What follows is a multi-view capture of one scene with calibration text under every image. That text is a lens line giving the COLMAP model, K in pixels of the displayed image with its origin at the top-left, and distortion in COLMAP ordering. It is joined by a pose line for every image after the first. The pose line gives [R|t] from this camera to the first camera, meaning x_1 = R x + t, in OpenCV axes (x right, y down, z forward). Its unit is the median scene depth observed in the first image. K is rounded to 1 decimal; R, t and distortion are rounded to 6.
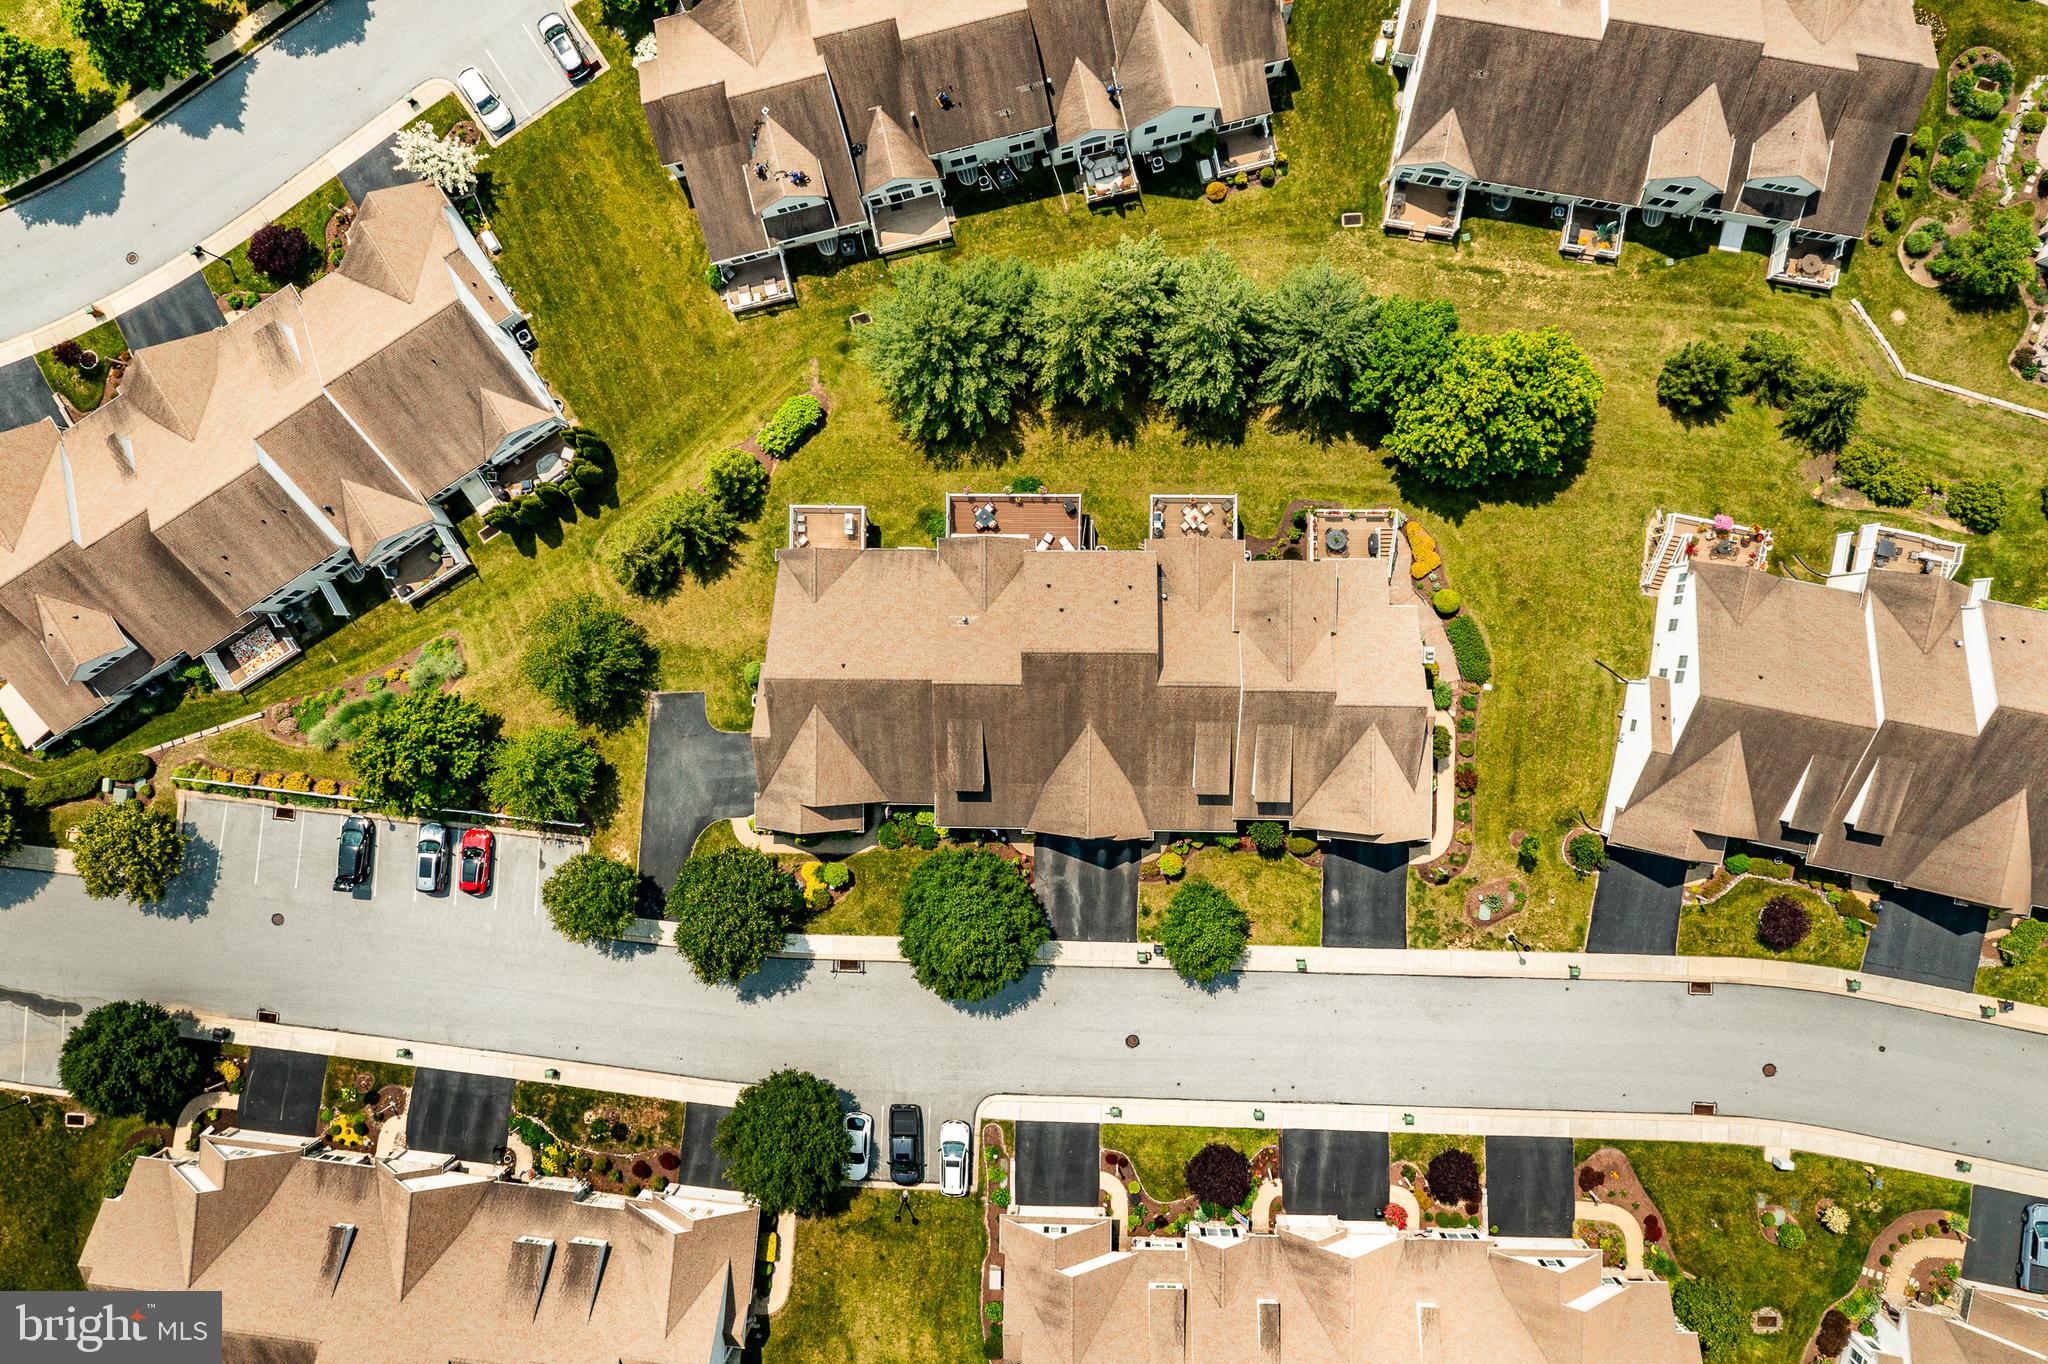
lens RADIAL K [[1621.7, 0, 1019.5], [0, 1621.7, 671.2], [0, 0, 1]] dist [-0.002956, -0.000329]
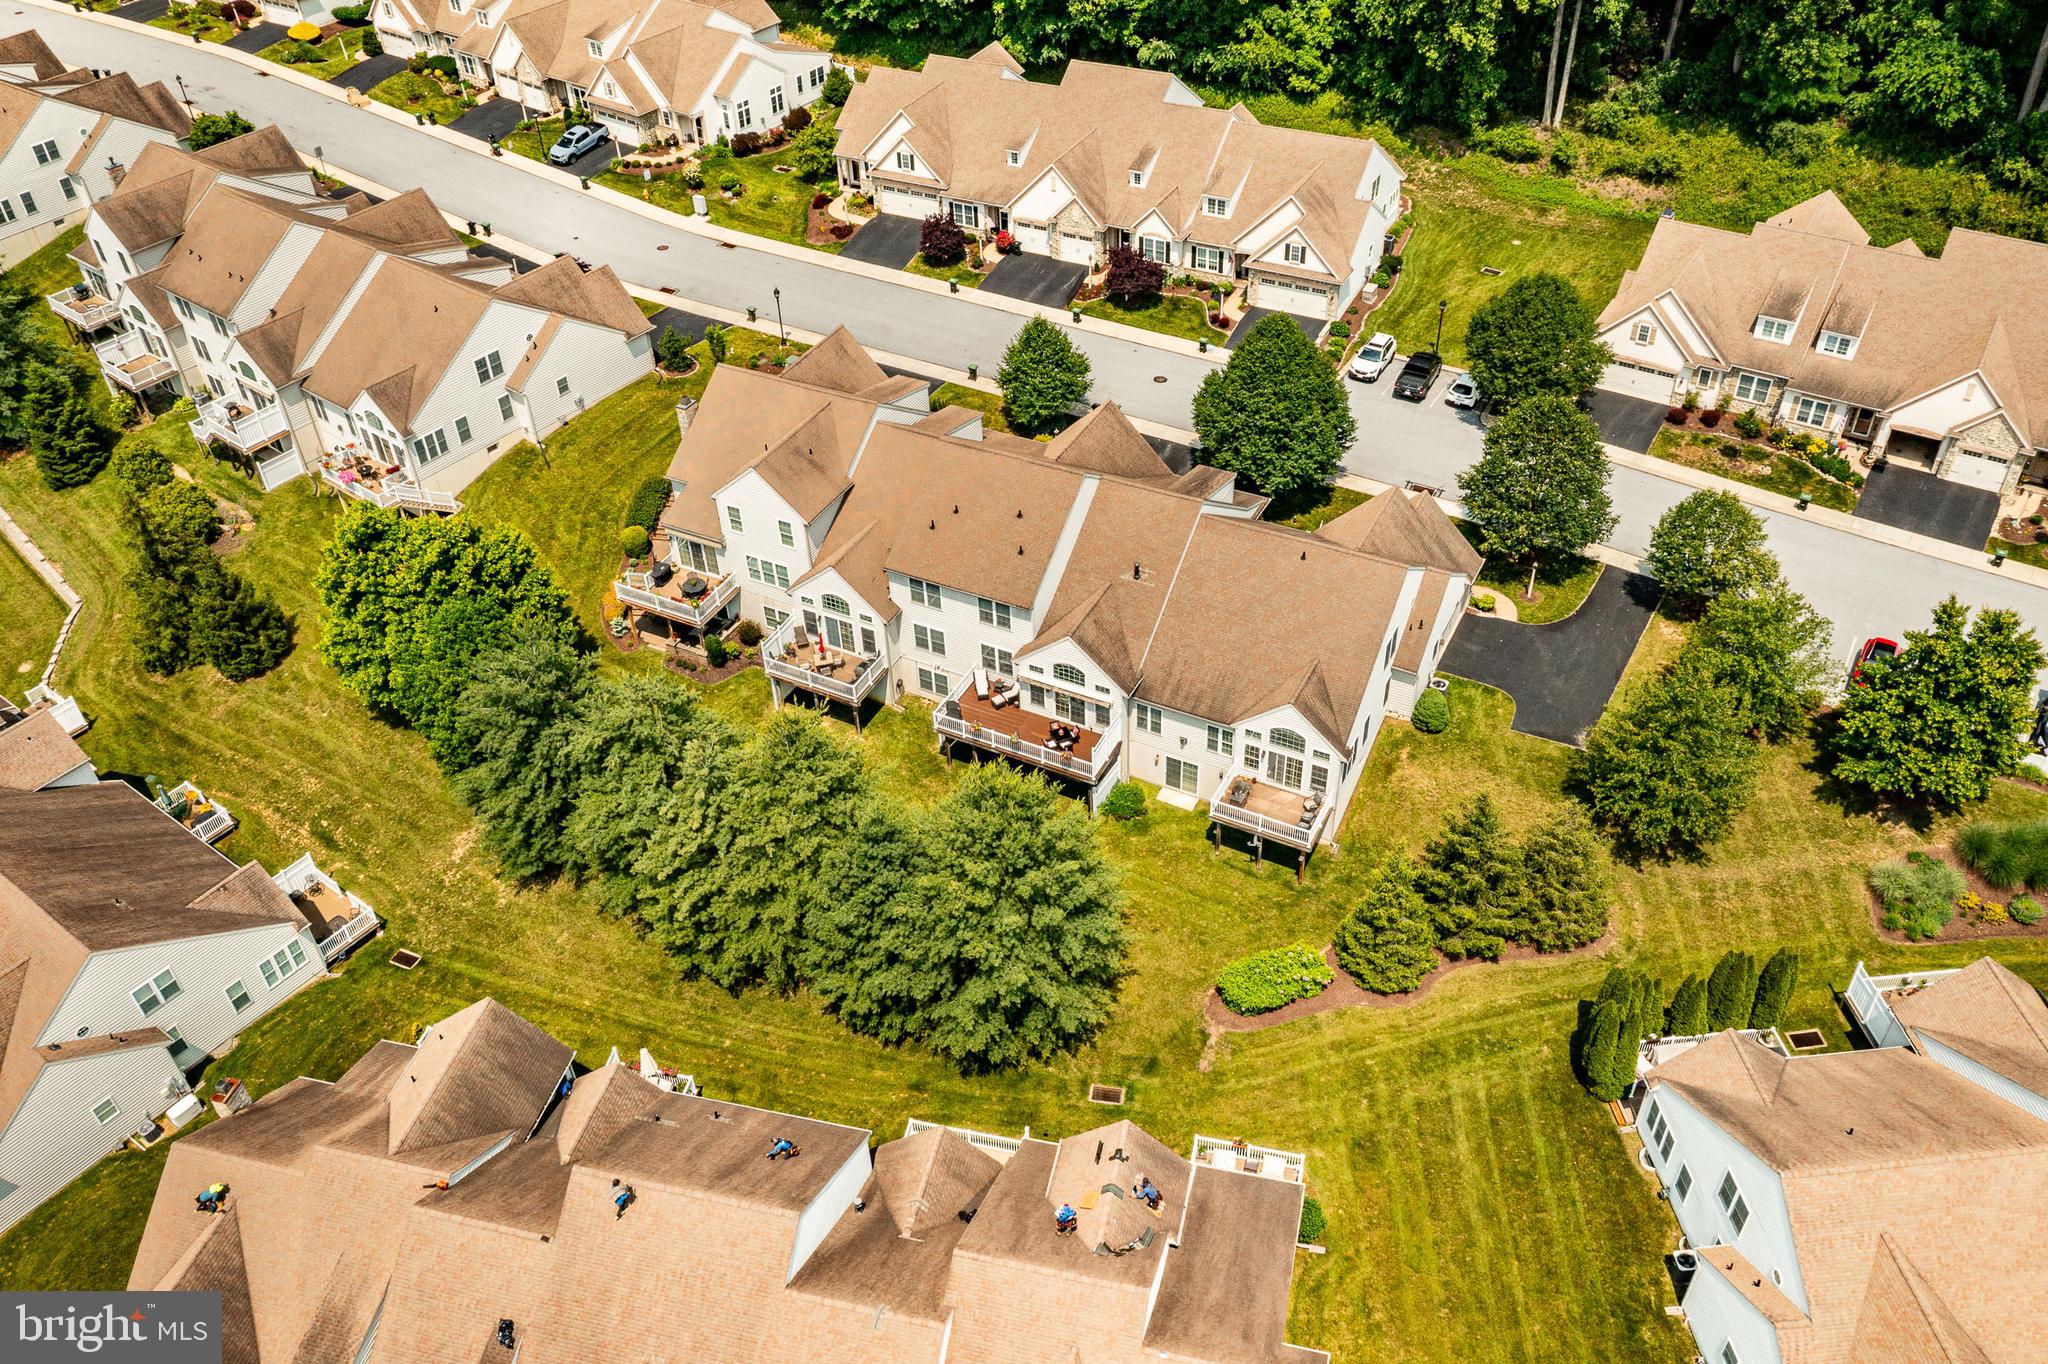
lens RADIAL K [[1621.7, 0, 1027.3], [0, 1621.7, 669.7], [0, 0, 1]] dist [-0.002956, -0.000329]
pose [[-0.887961, -0.231339, 0.397500, -0.291835], [0.452830, -0.590910, 0.667660, -0.572588], [0.080431, 0.772857, 0.629463, 0.509092]]
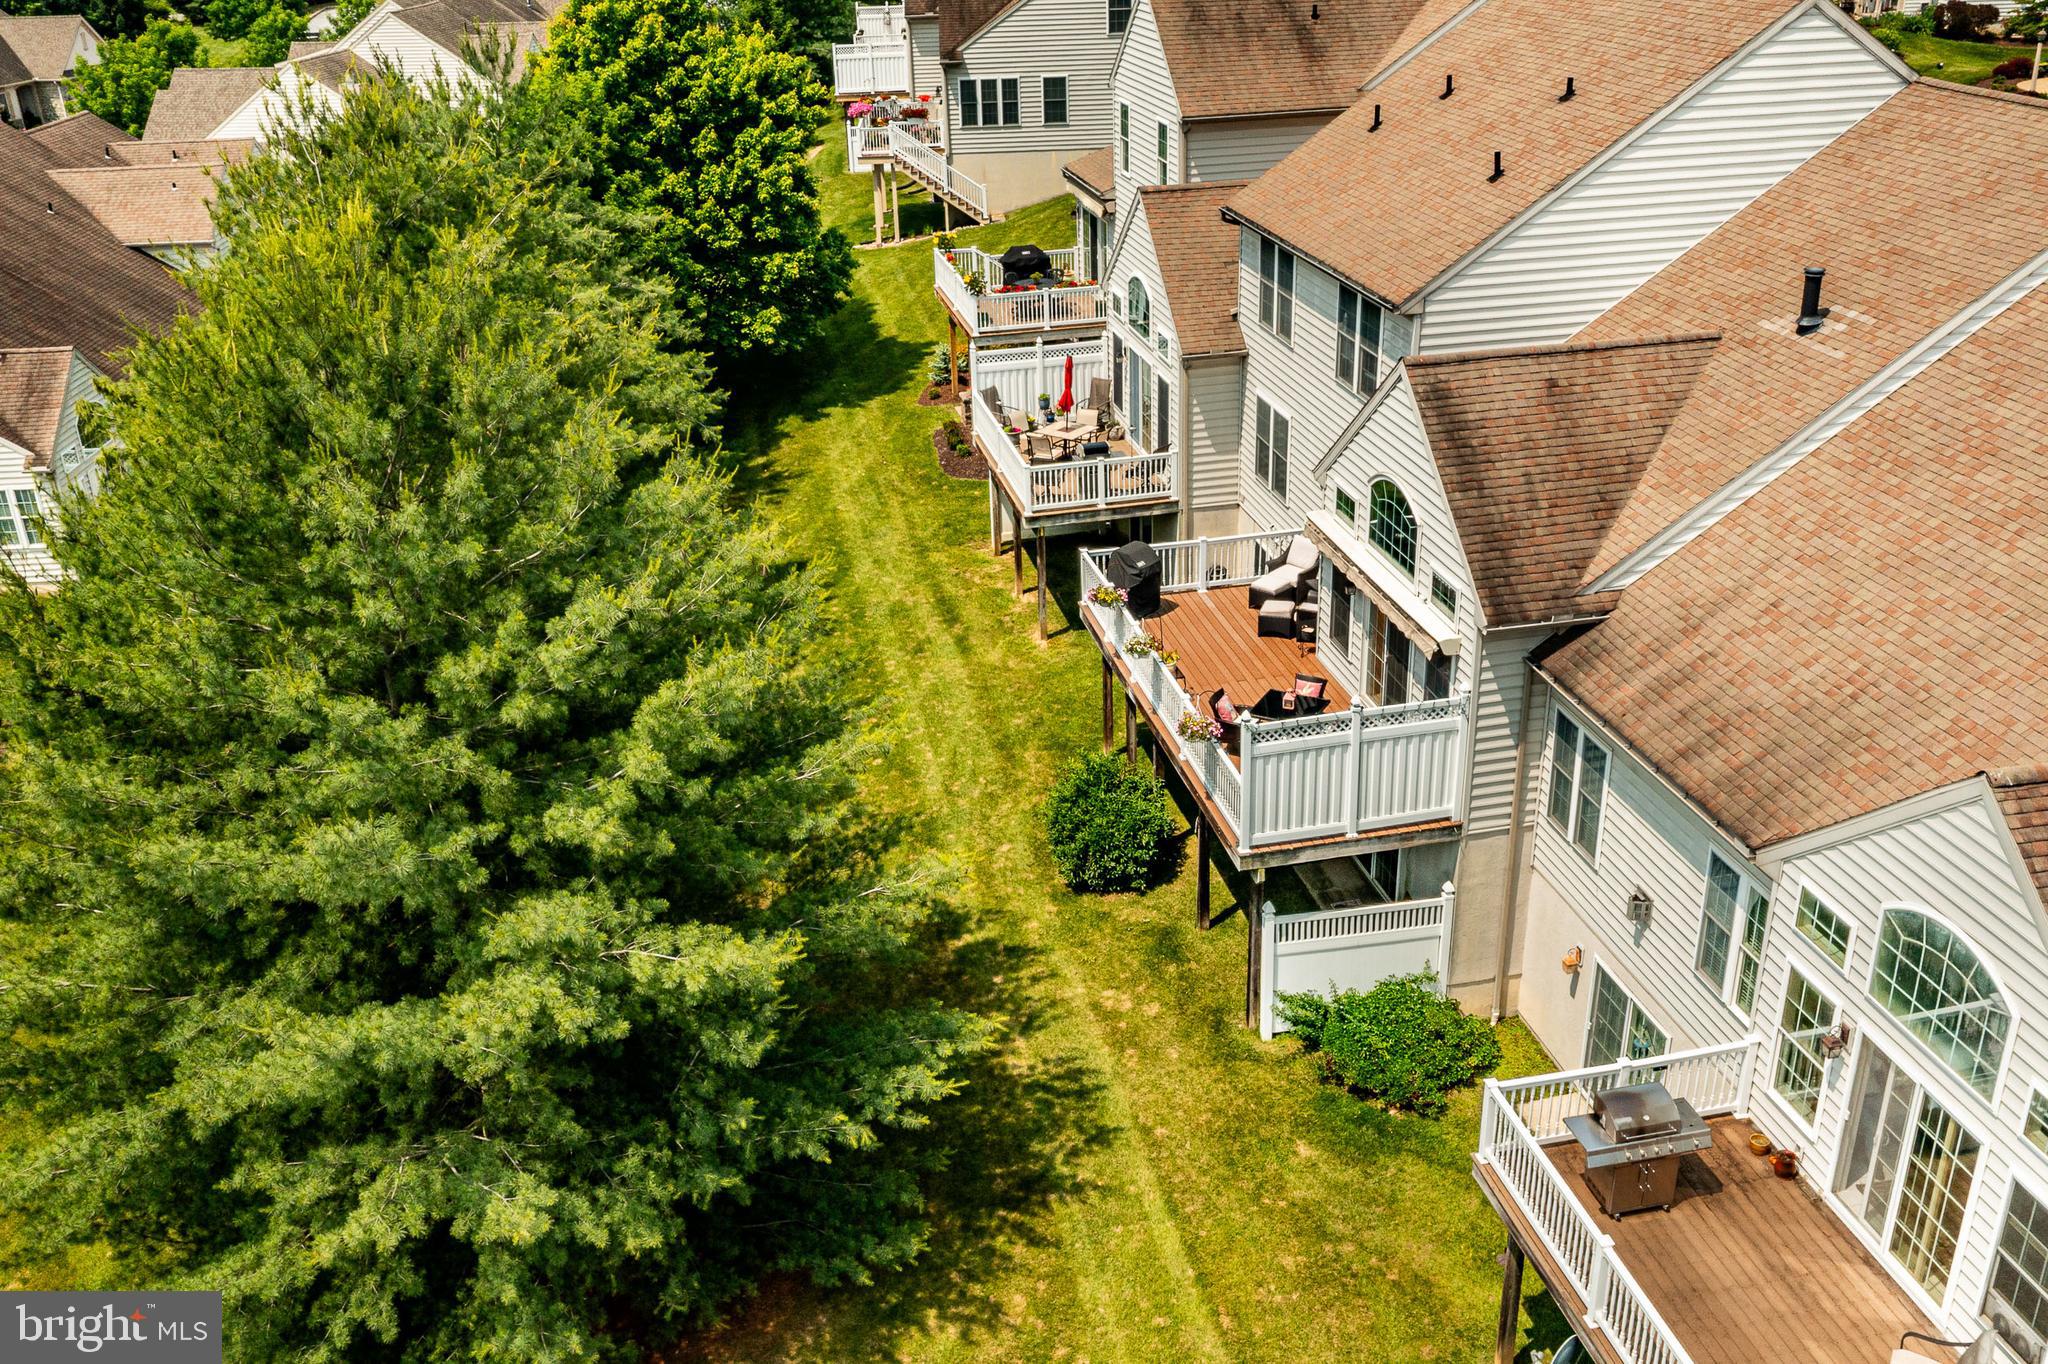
lens RADIAL K [[1830.4, 0, 1035.4], [0, 1830.4, 692.8], [0, 0, 1]] dist [-0.020578, -0.013230]
pose [[-0.225685, -0.377516, 0.898080, -0.230726], [0.972803, -0.136686, 0.187006, -0.171401], [0.052158, 0.915859, 0.398097, 0.893914]]
